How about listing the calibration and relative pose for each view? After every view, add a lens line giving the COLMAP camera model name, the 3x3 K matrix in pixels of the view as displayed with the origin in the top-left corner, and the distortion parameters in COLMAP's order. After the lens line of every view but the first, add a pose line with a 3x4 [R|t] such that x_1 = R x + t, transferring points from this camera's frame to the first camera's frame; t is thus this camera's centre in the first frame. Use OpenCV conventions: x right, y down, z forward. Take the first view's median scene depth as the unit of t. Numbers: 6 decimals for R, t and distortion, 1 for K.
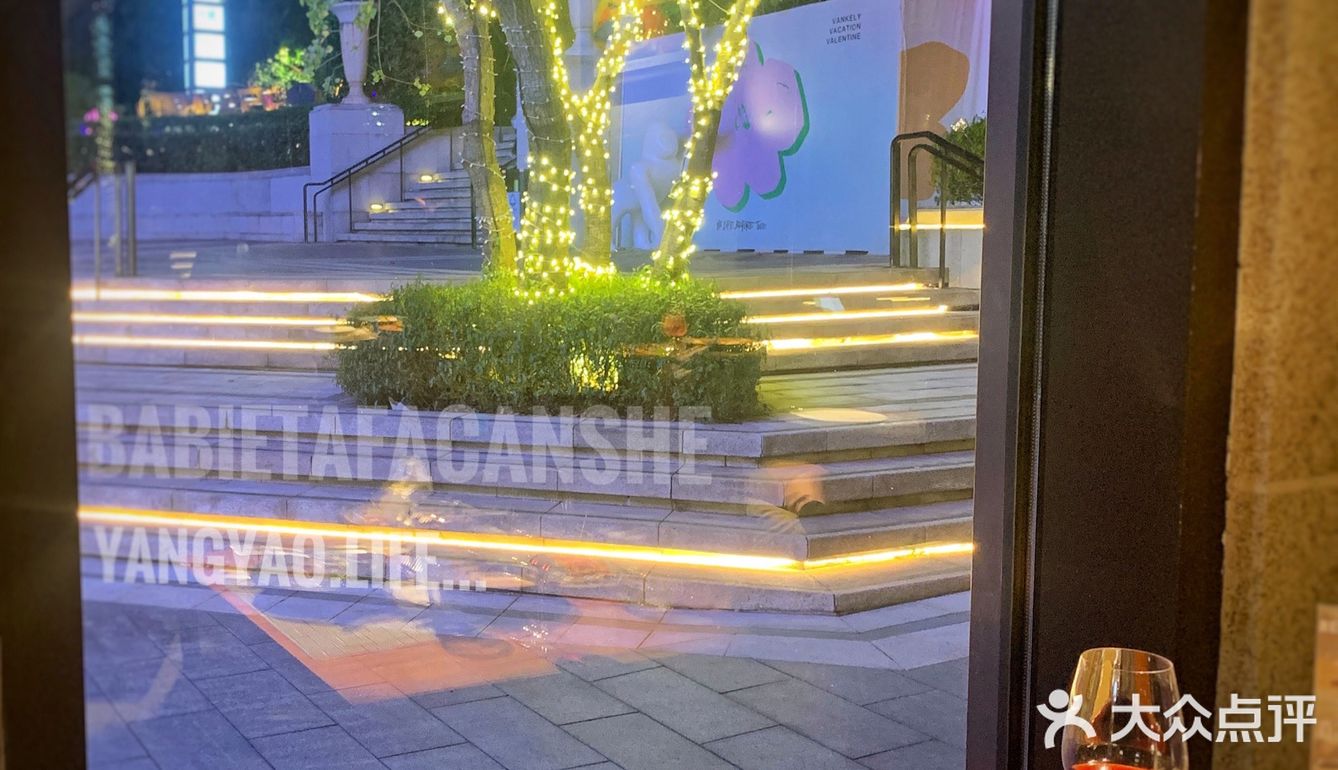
lens RADIAL K [[1372.3, 0, 669.0], [0, 1372.3, 385.0], [0, 0, 1]] dist [0.004834, -0.005207]
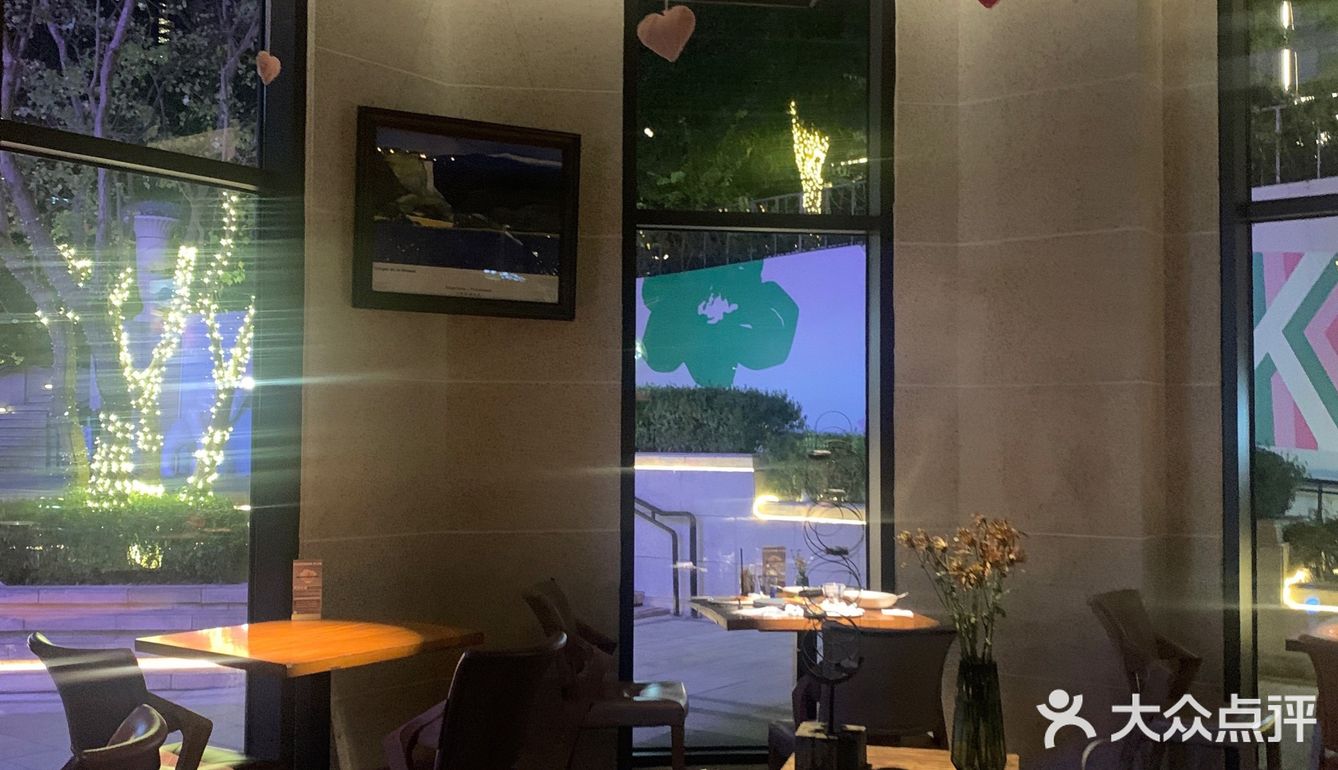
lens RADIAL K [[1269.3, 0, 670.1], [0, 1269.3, 456.4], [0, 0, 1]] dist [0.011377, 0.016689]
pose [[0.948232, 0.013333, 0.317297, 0.047758], [0.022348, 0.993840, -0.108548, 0.045937], [-0.316790, 0.110019, 0.942093, -0.513648]]
